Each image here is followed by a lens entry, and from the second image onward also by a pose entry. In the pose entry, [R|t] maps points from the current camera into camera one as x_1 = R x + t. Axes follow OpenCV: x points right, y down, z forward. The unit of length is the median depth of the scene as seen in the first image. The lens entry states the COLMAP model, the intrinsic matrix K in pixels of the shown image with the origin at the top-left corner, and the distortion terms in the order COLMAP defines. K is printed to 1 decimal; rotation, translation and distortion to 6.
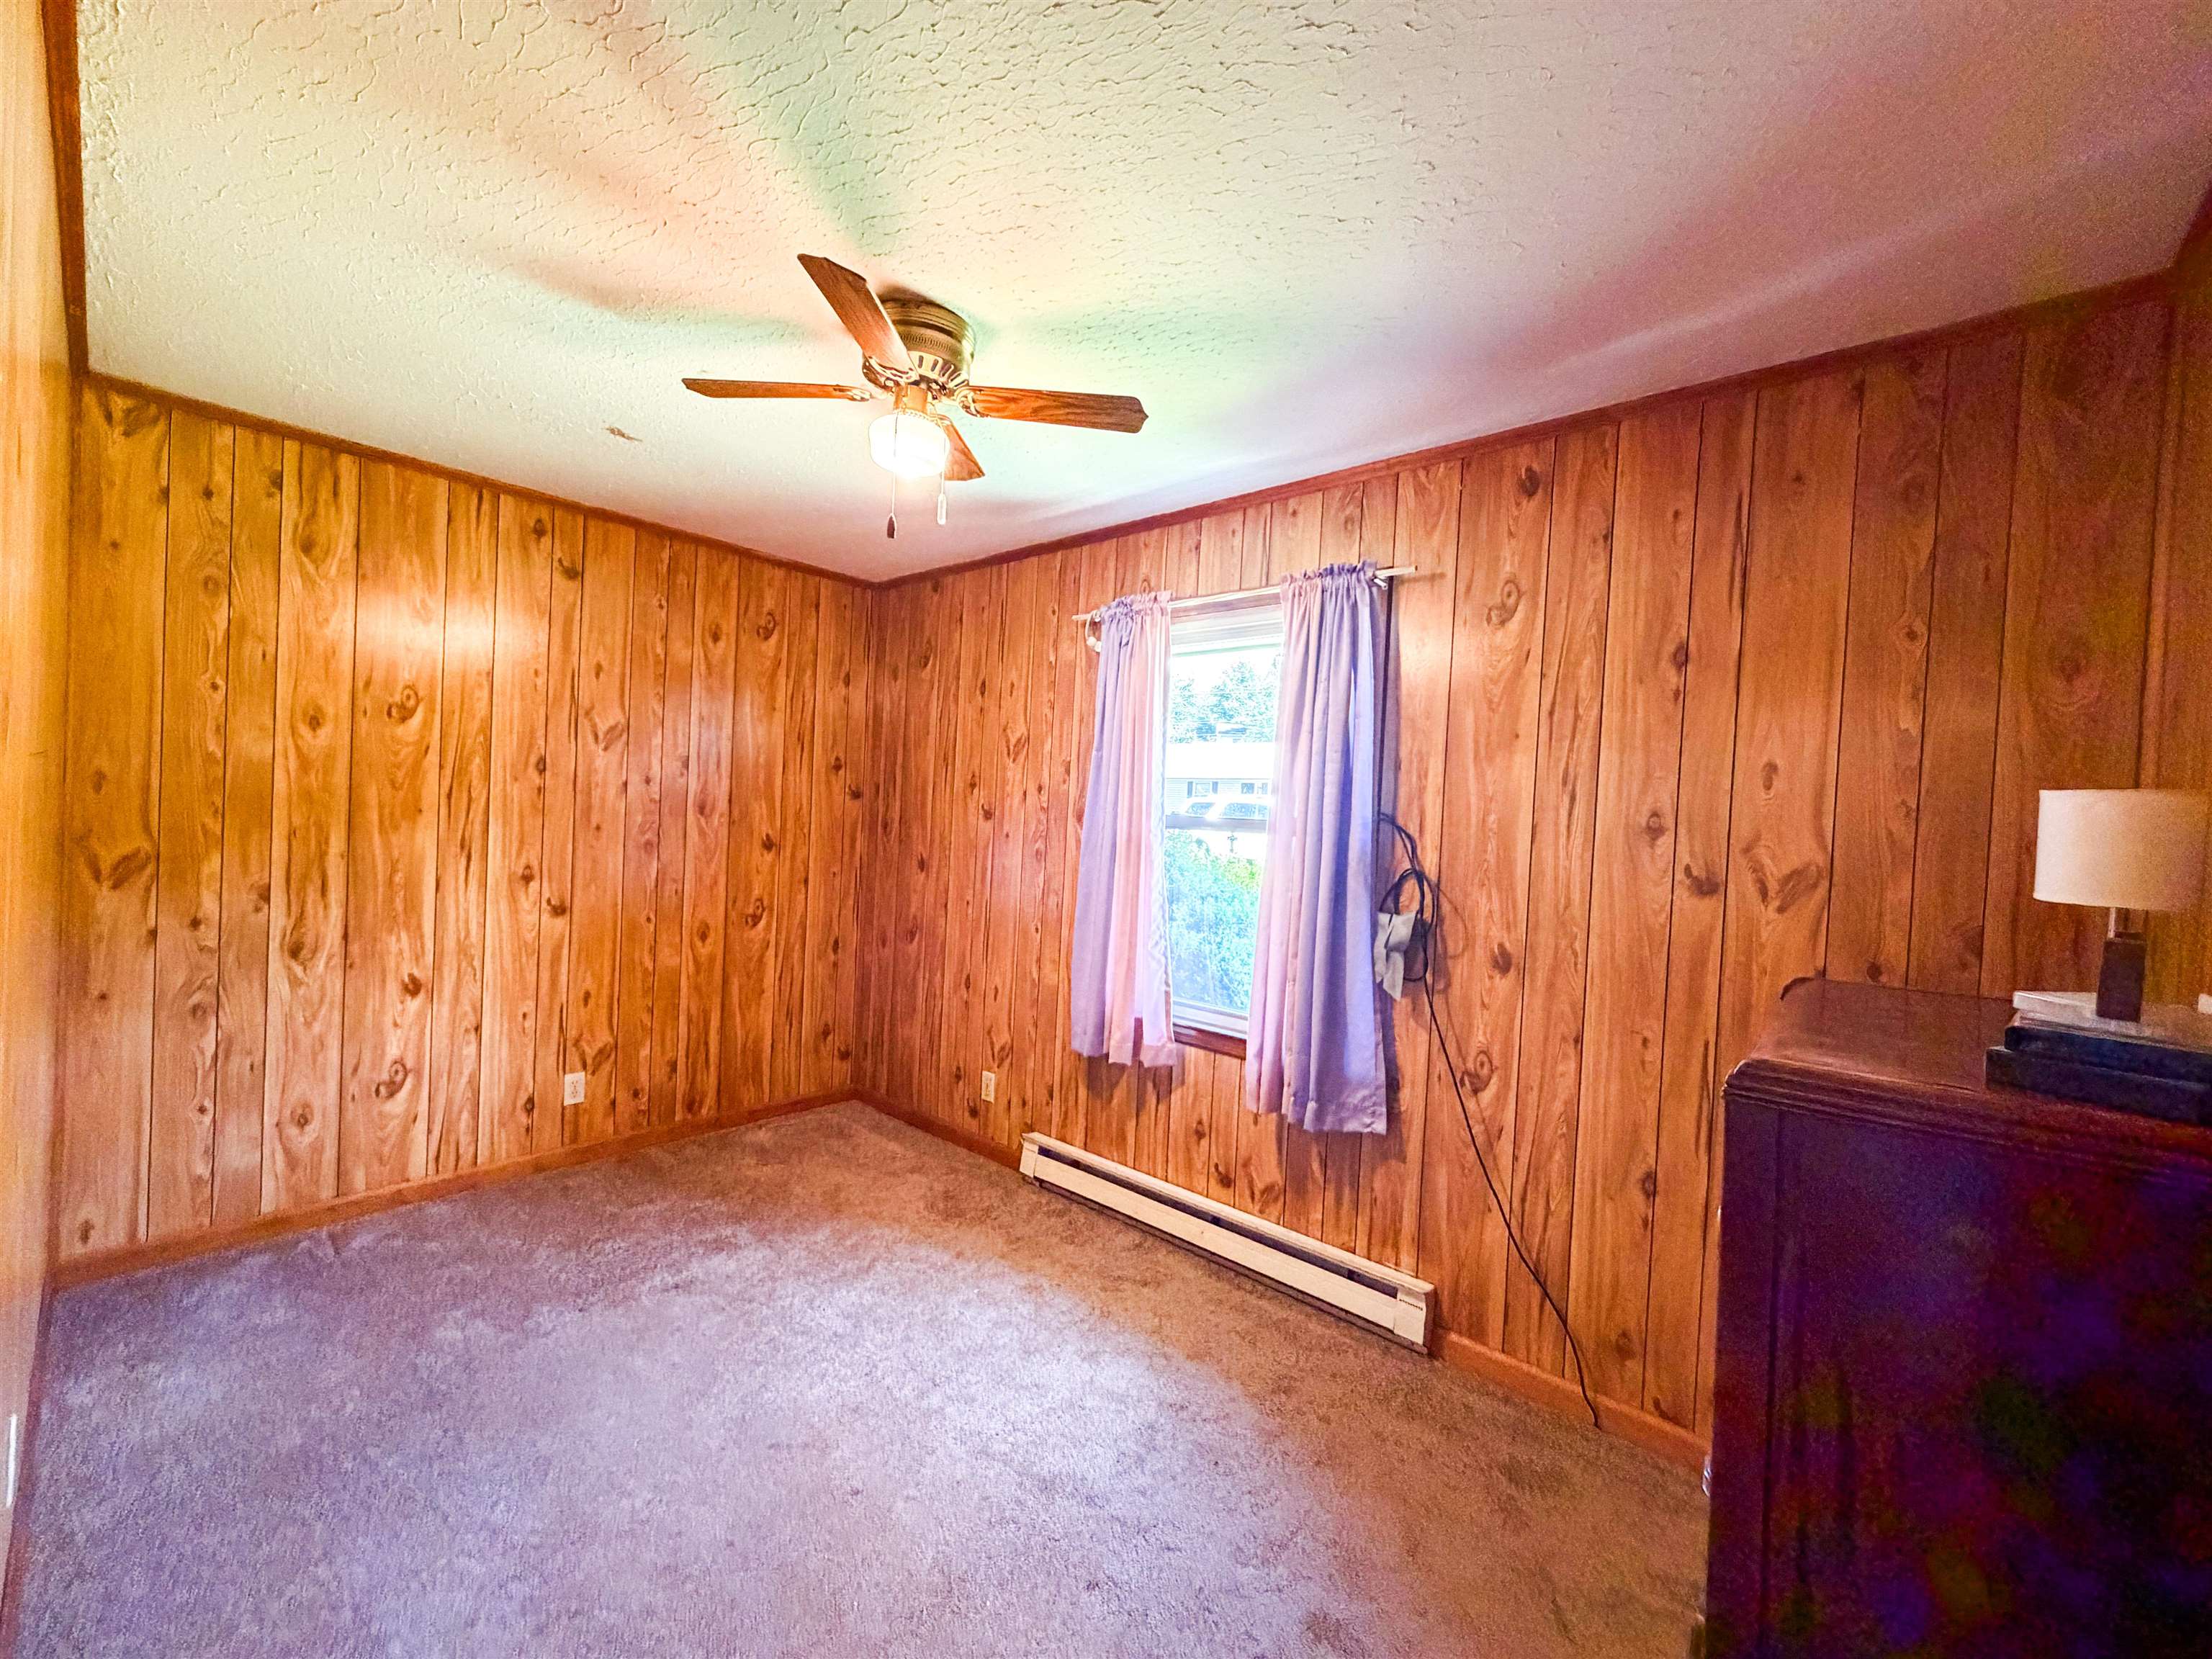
lens RADIAL K [[883.9, 0, 1101.1], [0, 883.9, 831.6], [0, 0, 1]] dist [0.002724, 0.000030]
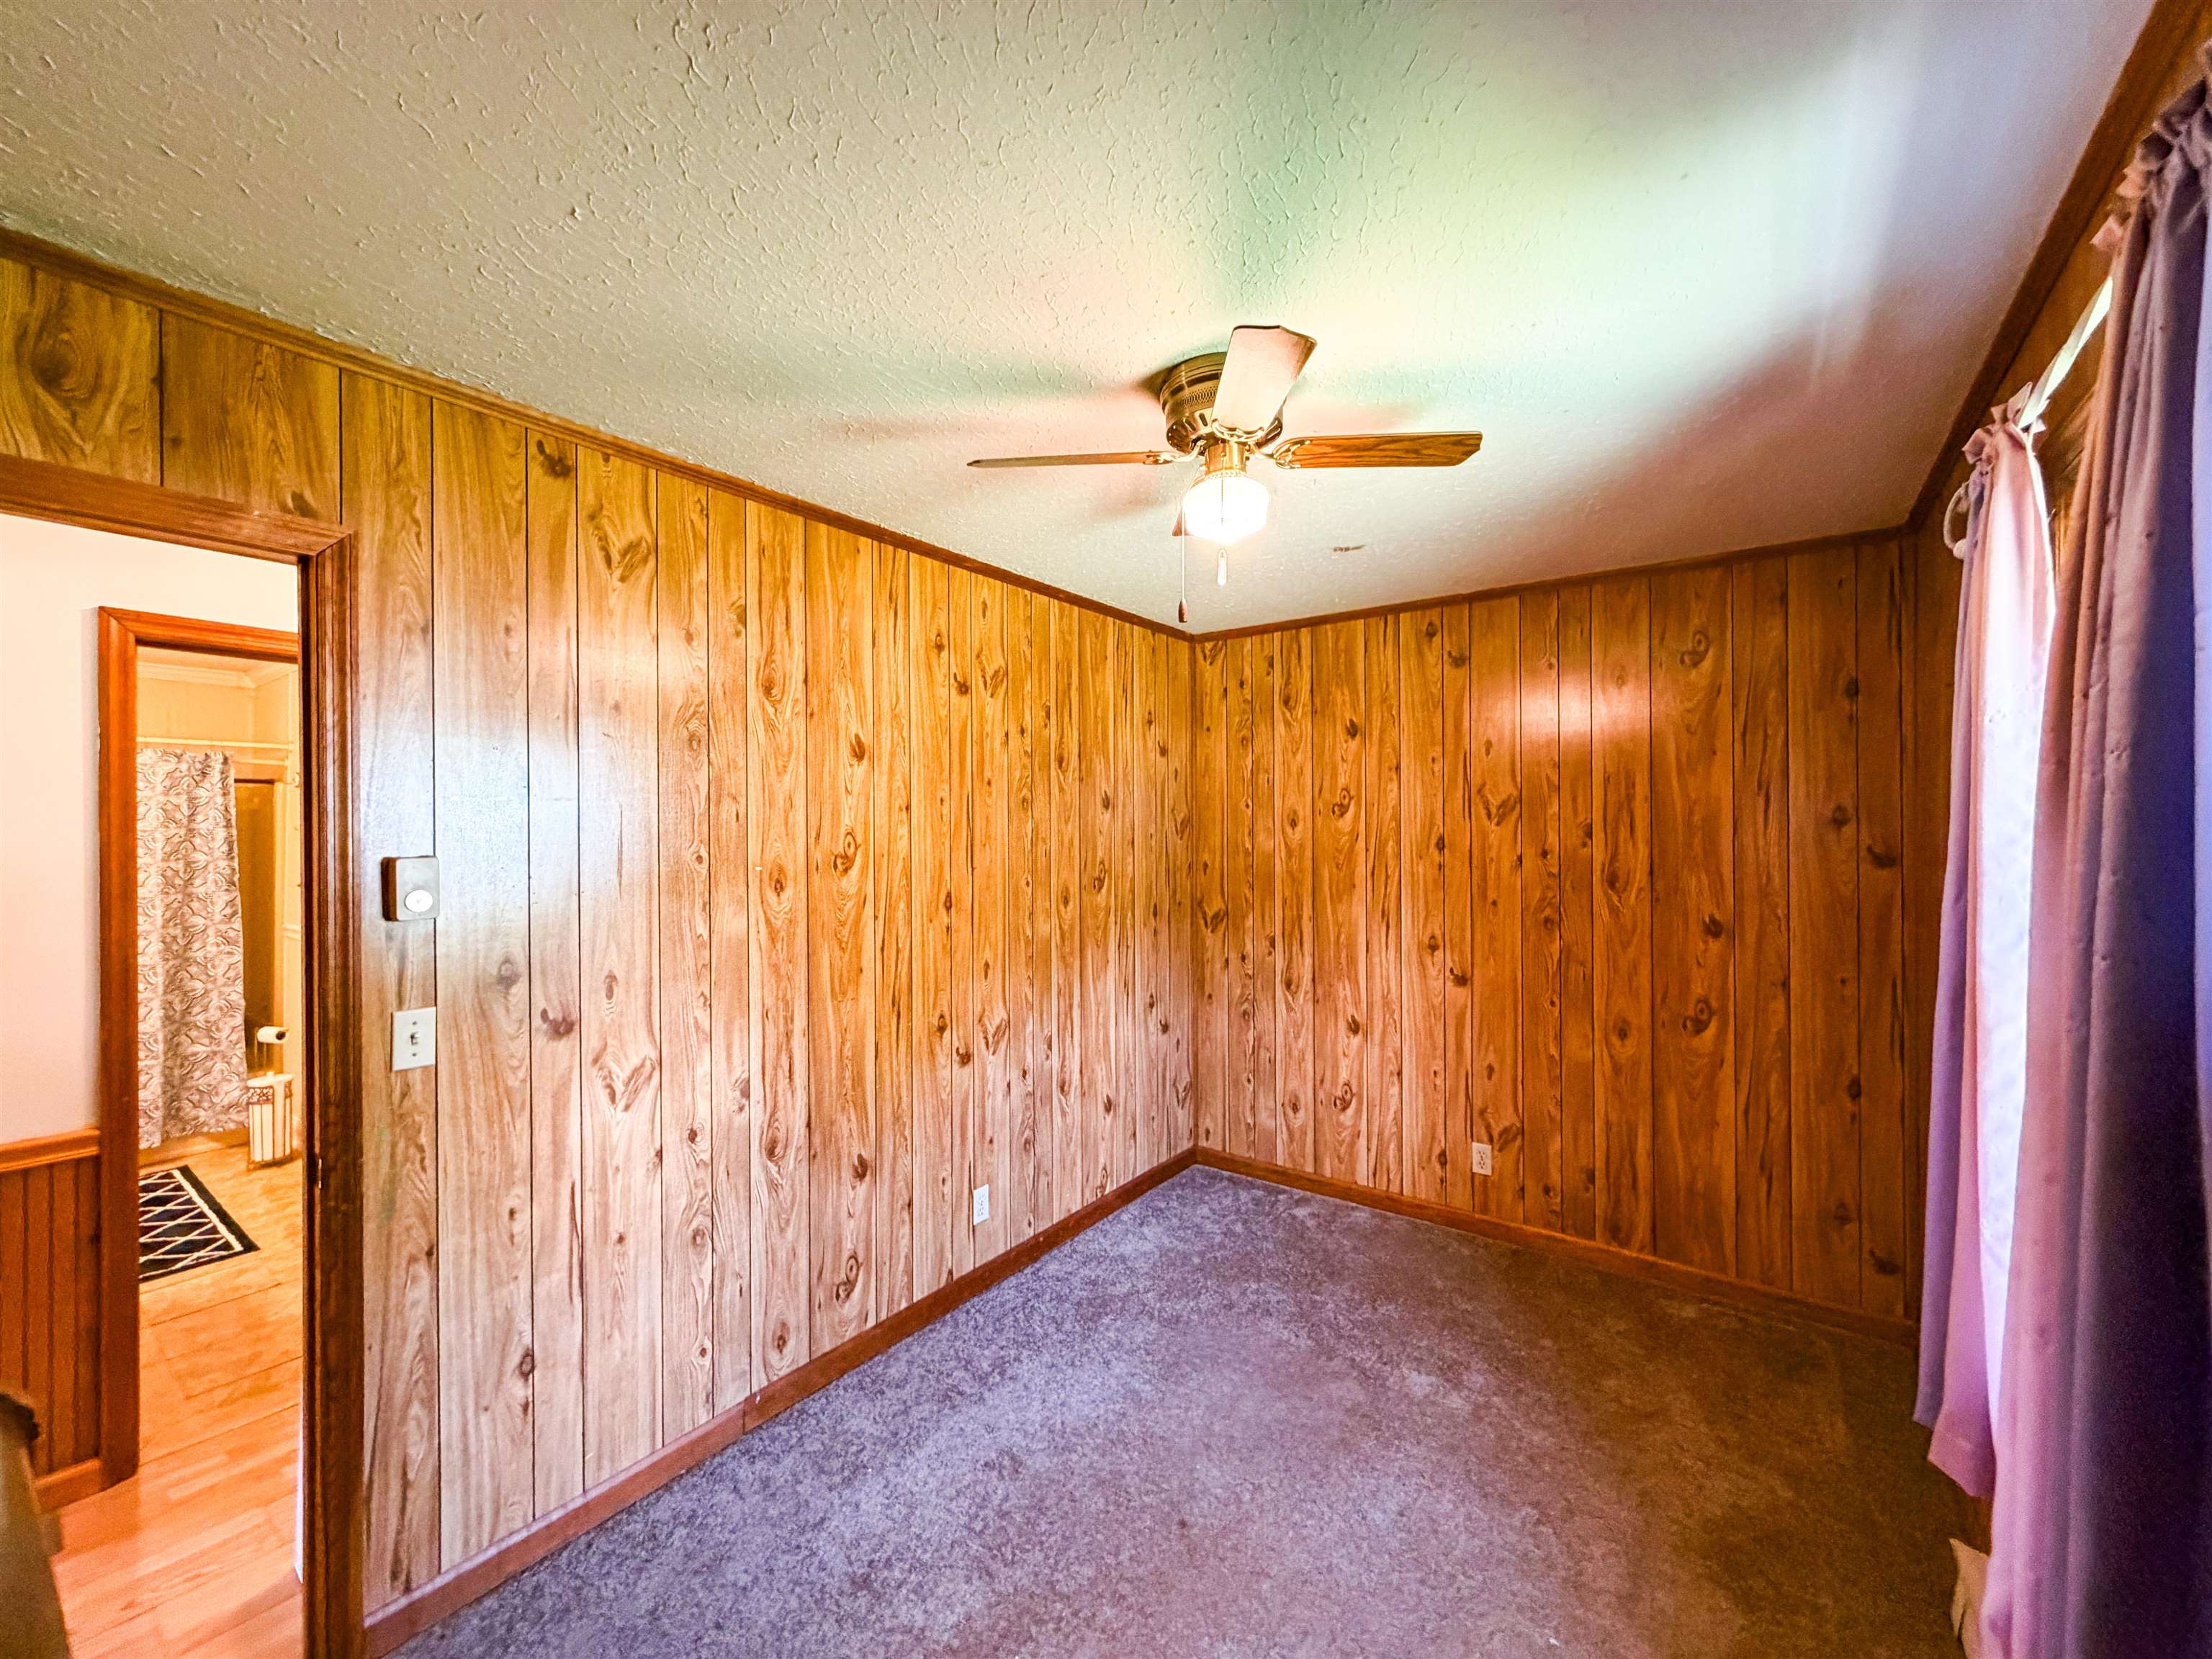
lens RADIAL K [[883.9, 0, 1101.6], [0, 883.9, 833.9], [0, 0, 1]] dist [0.002724, 0.000030]
pose [[0.087137, -0.042614, -0.995284, 0.434004], [-0.009921, 0.998998, -0.043642, -0.037506], [0.996147, 0.013677, 0.086627, 0.516523]]
